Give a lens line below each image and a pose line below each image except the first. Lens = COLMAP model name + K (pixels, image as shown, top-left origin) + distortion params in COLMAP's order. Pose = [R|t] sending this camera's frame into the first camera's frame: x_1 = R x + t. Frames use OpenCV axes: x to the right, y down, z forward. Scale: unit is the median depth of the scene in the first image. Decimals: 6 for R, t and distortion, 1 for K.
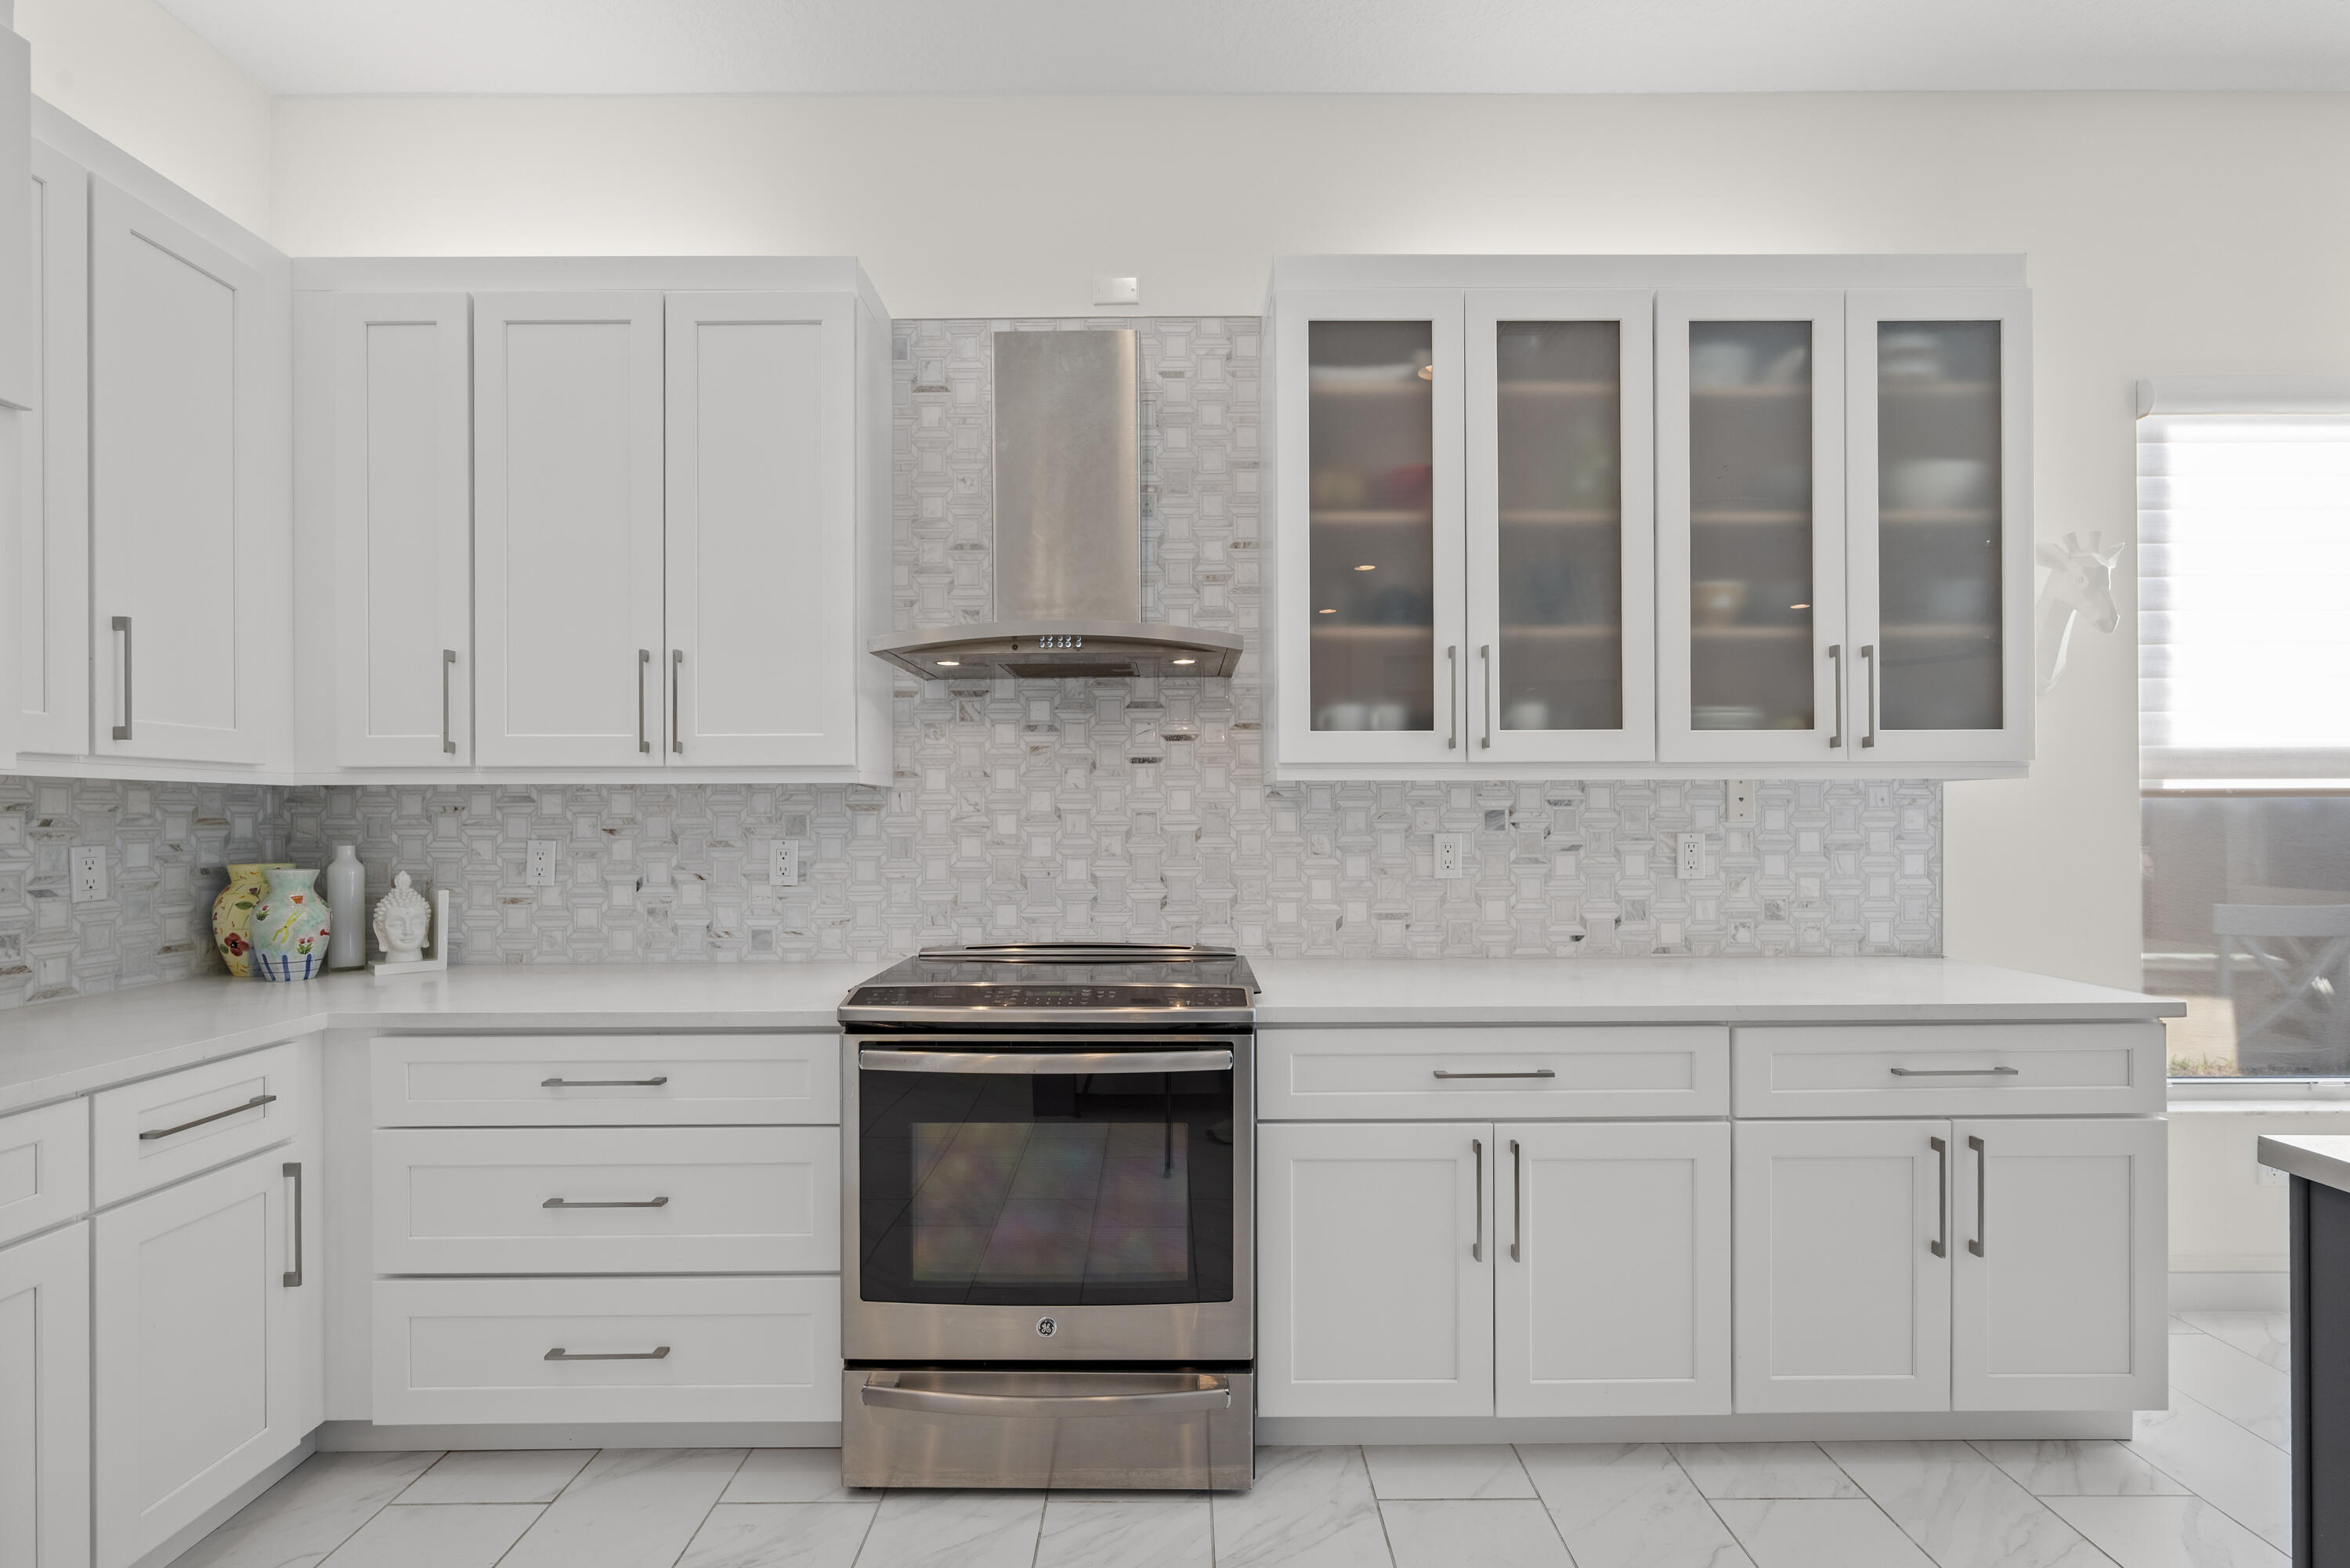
lens RADIAL K [[1062.6, 0, 1177.6], [0, 1062.6, 820.2], [0, 0, 1]] dist [0.000803, -0.000888]
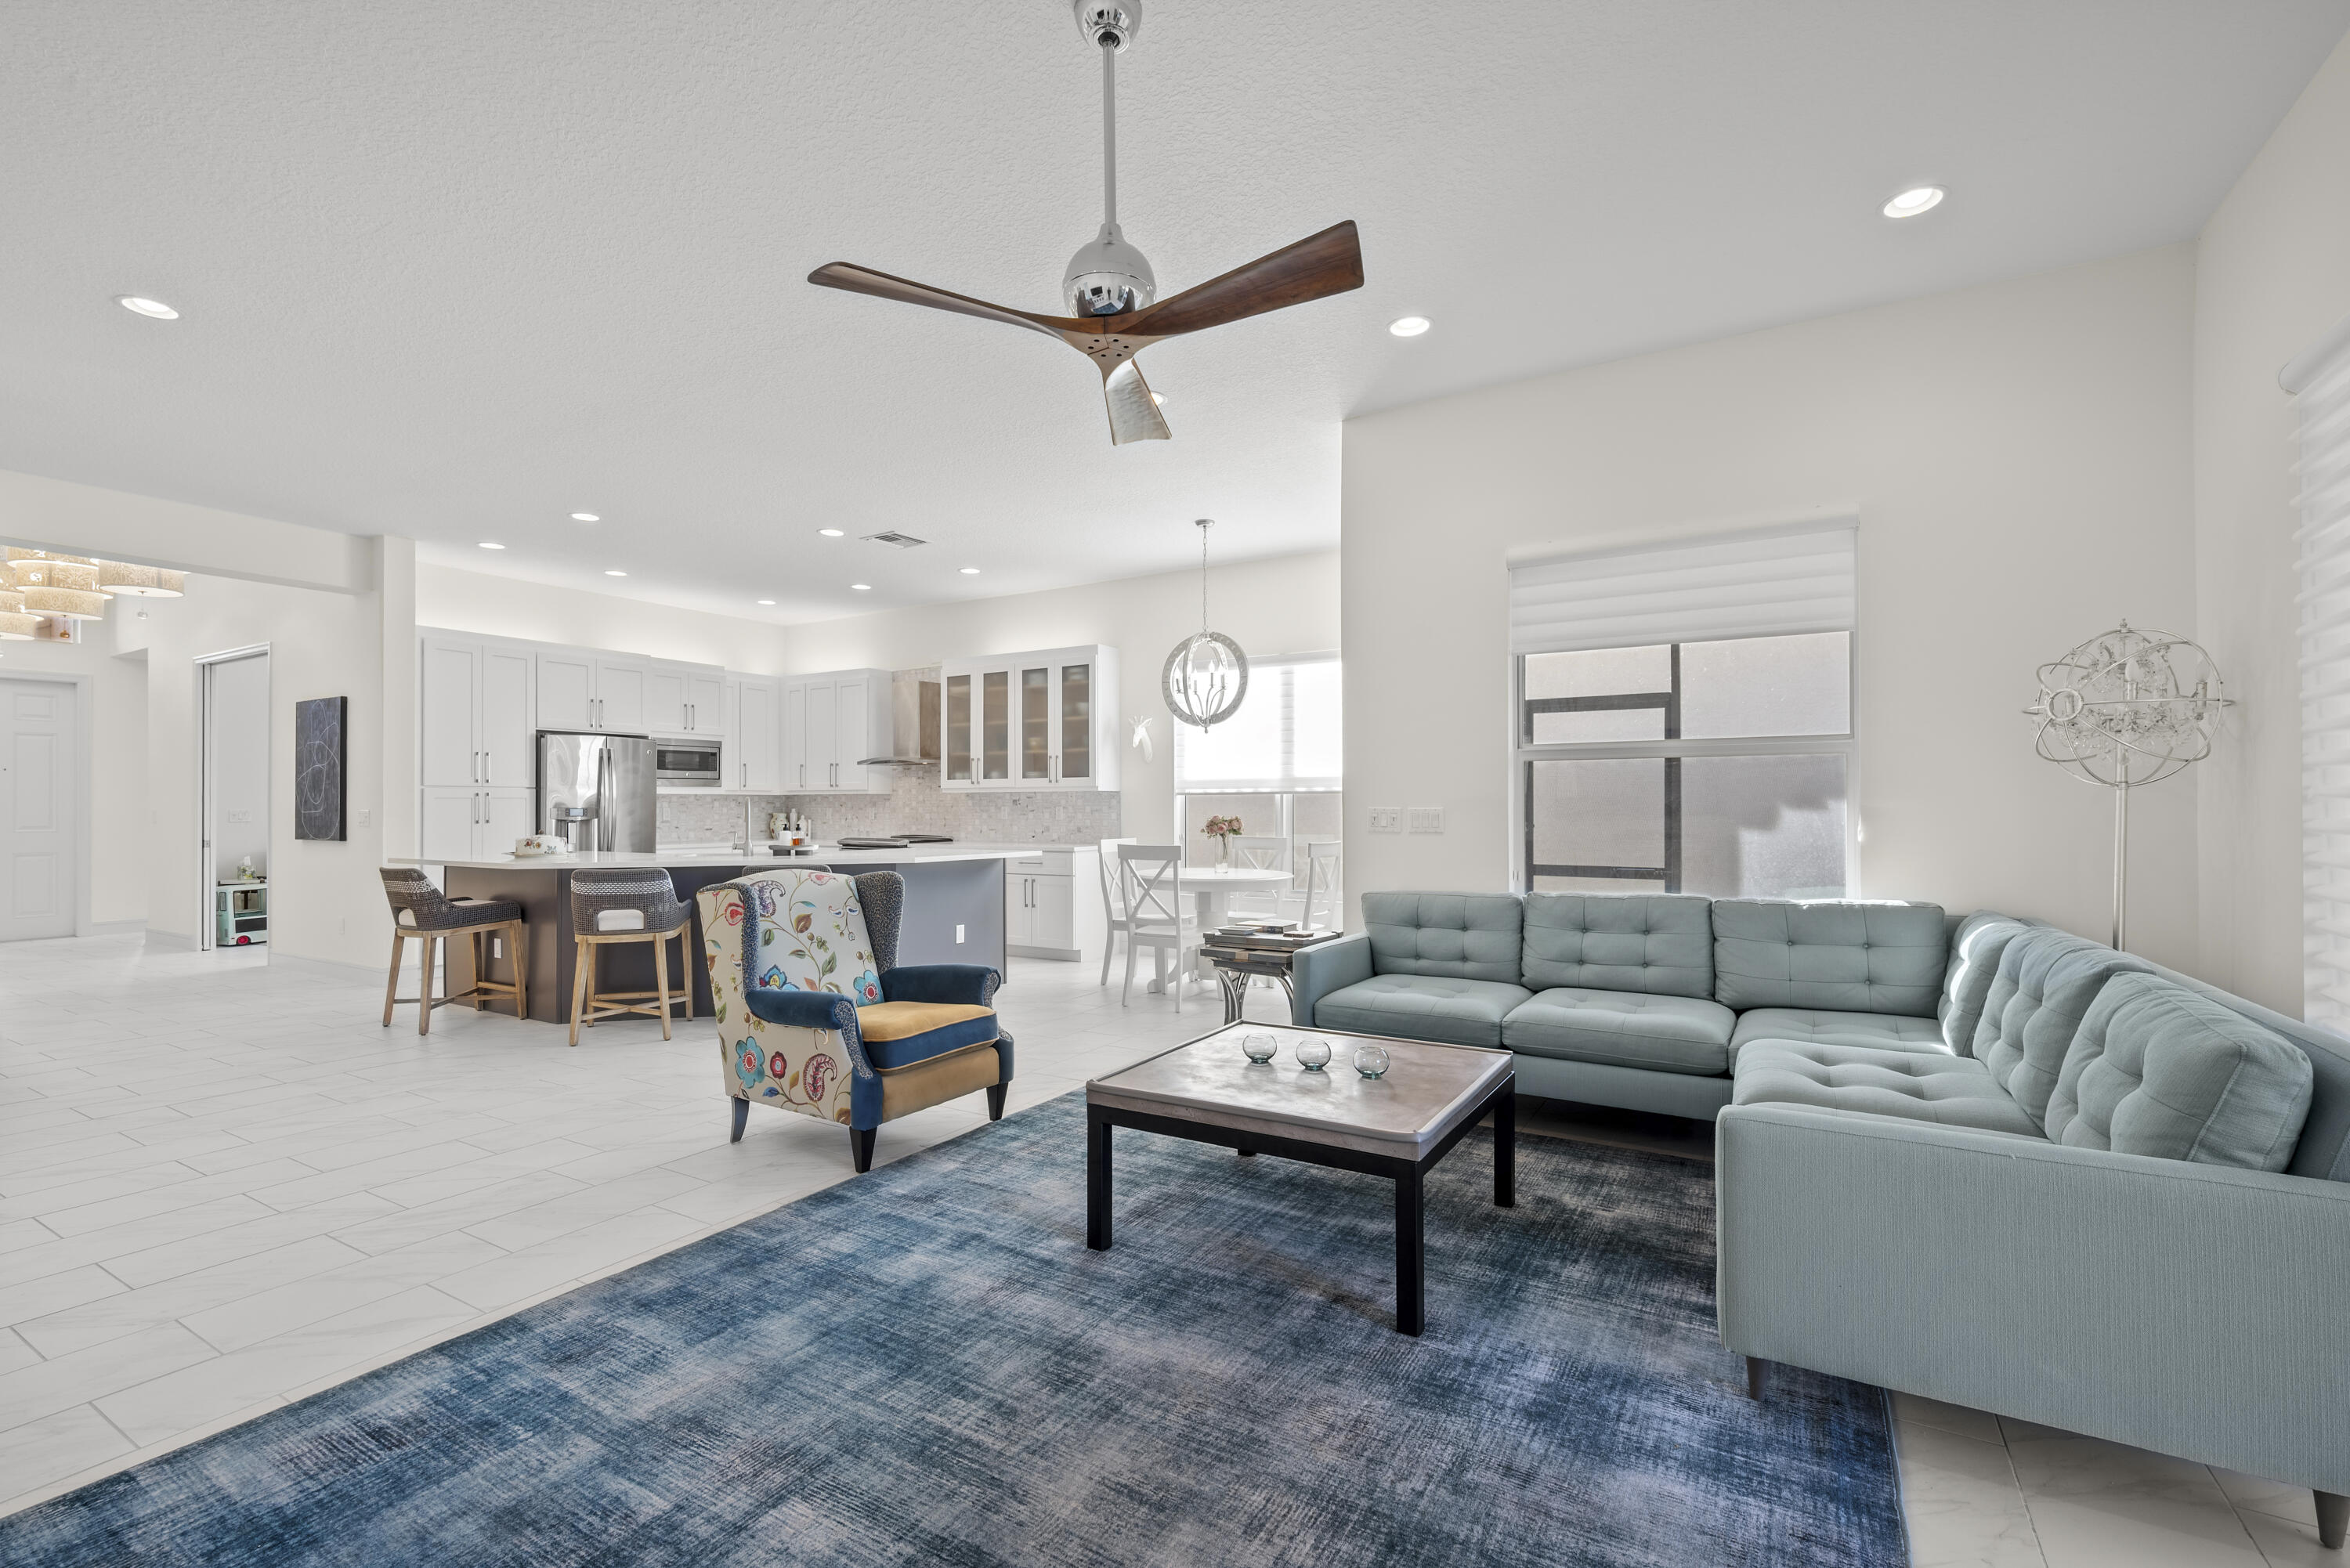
lens RADIAL K [[1029.1, 0, 1176.3], [0, 1029.1, 800.6], [0, 0, 1]] dist [0.000070, -0.000310]
pose [[0.853976, -0.001888, -0.520309, 2.525464], [-0.001874, 0.999976, -0.006704, 0.014729], [0.520309, 0.006700, 0.853952, -1.623794]]
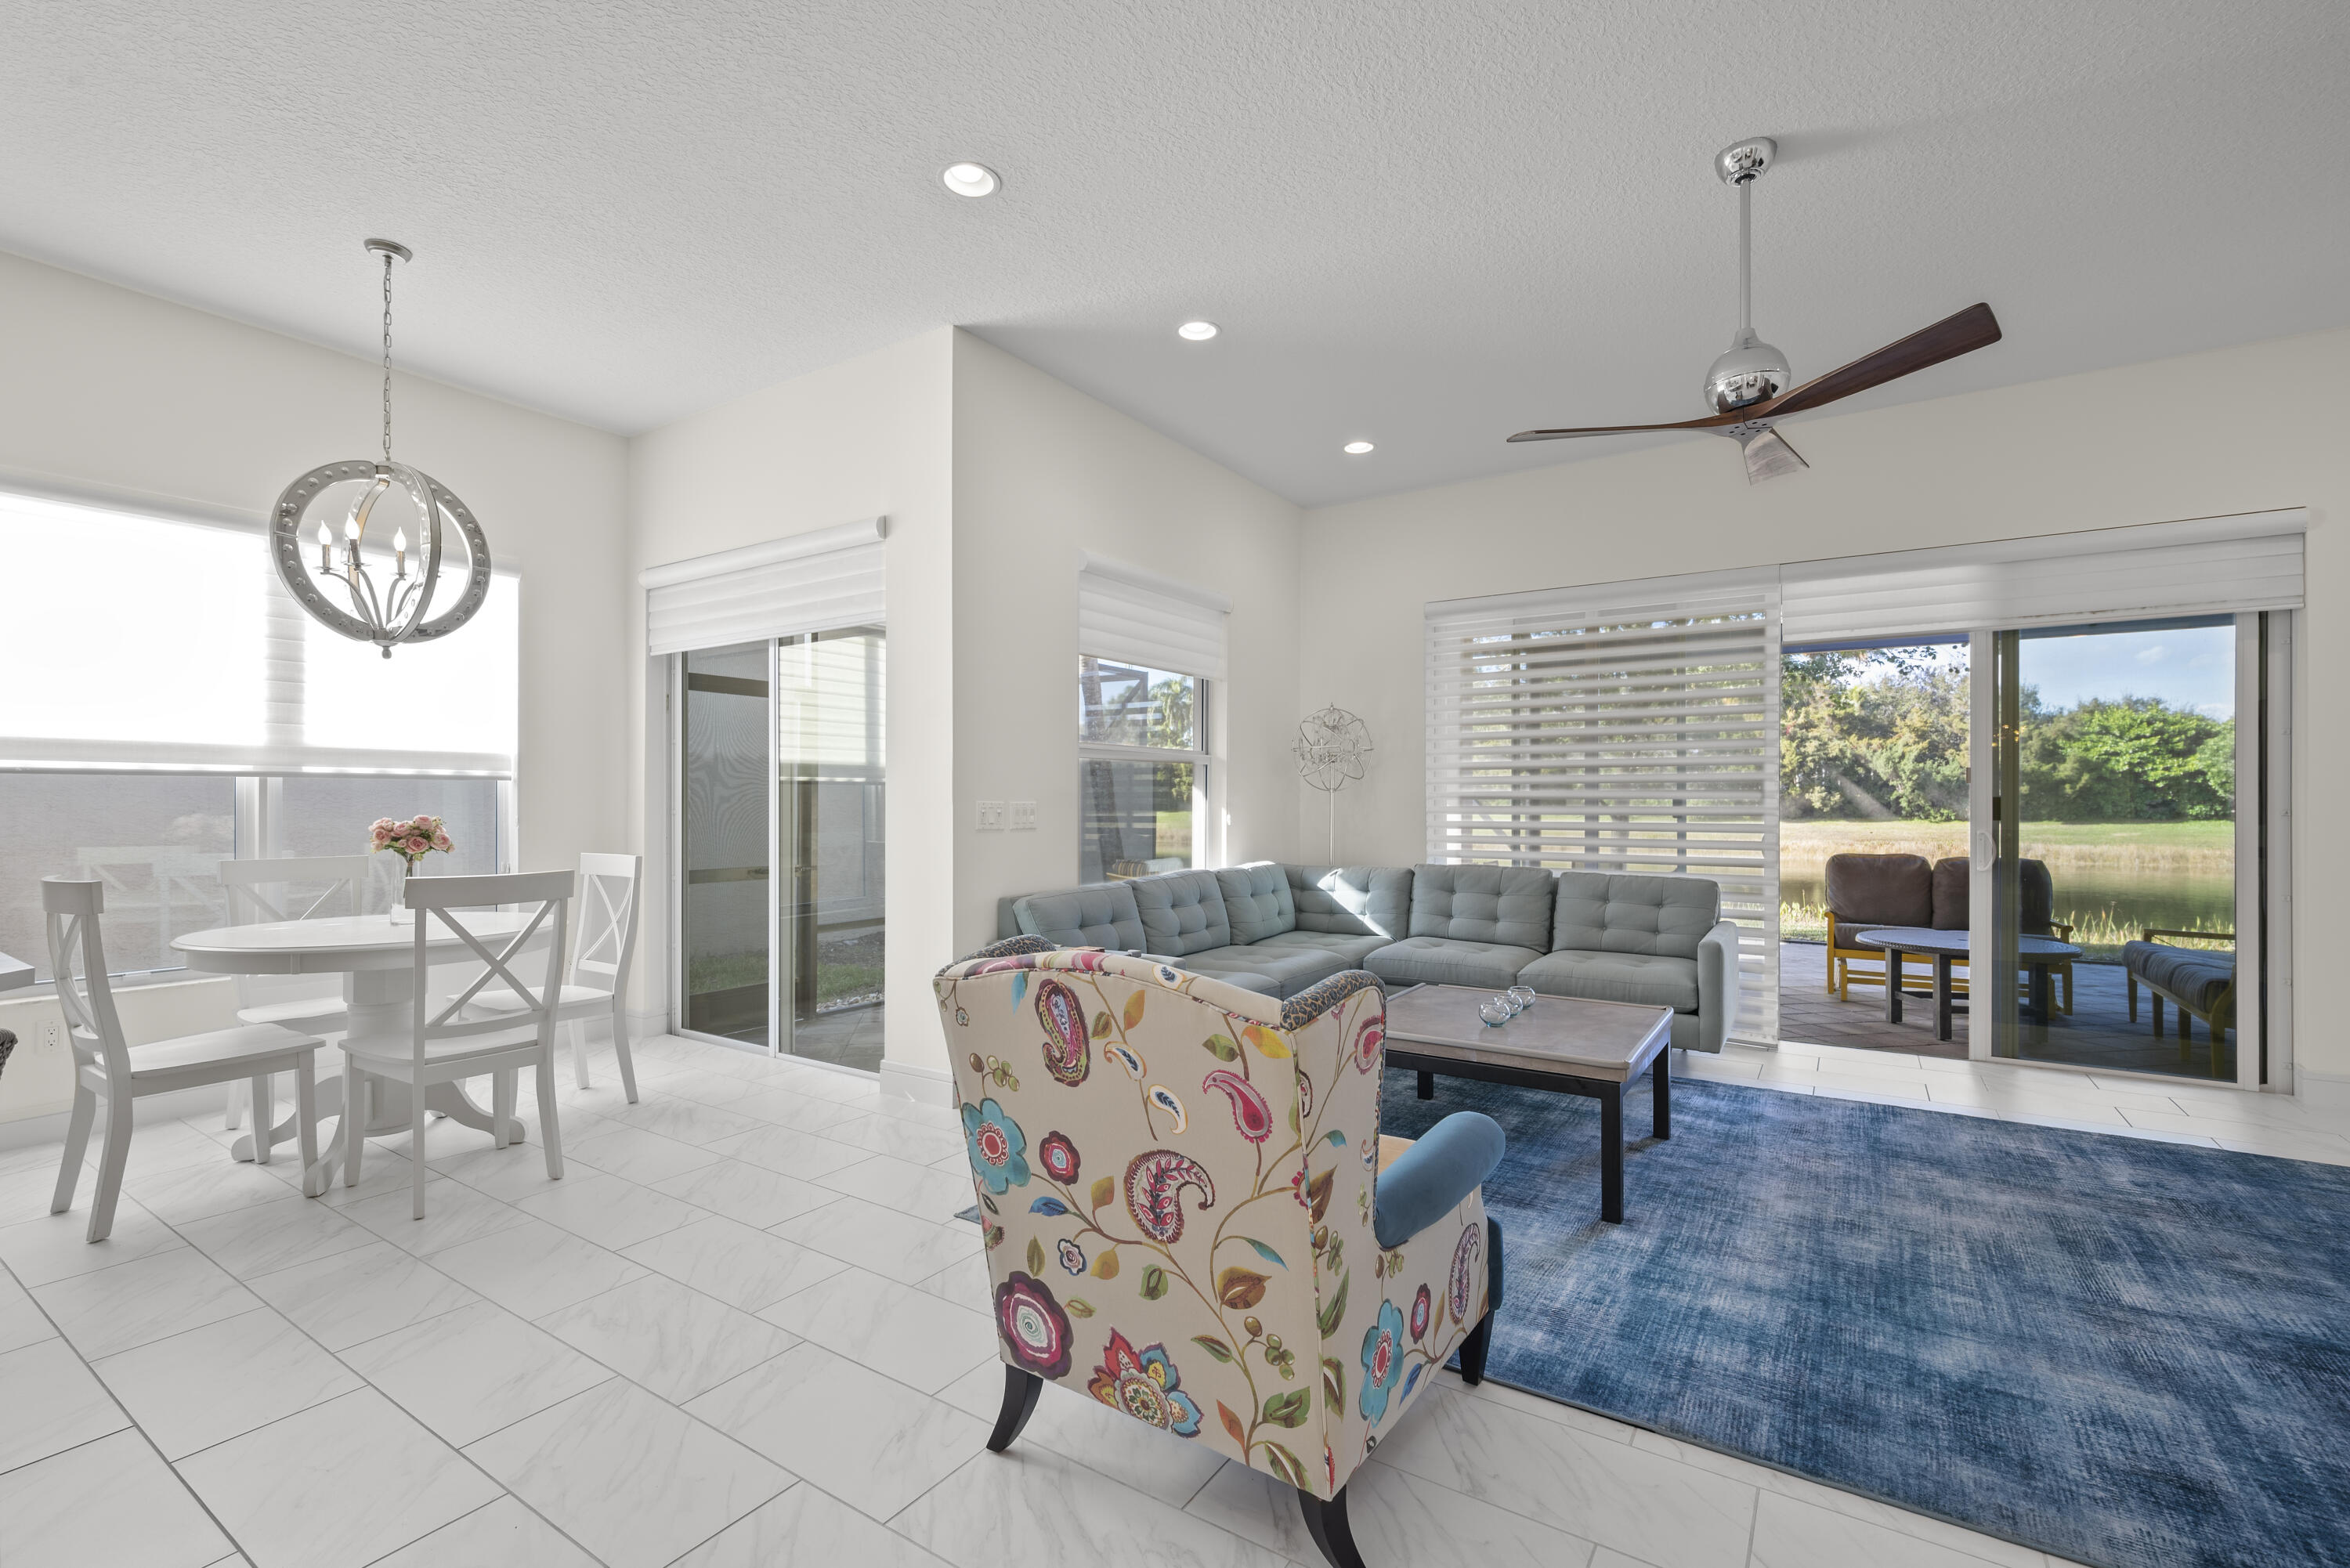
lens RADIAL K [[1026.5, 0, 1177.2], [0, 1026.5, 796.2], [0, 0, 1]] dist [-0.001515, 0.000836]
pose [[0.553587, 0.008093, 0.832752, 0.732119], [0.000408, 0.999950, -0.009988, 0.021930], [-0.832791, 0.005869, 0.553556, -0.983667]]
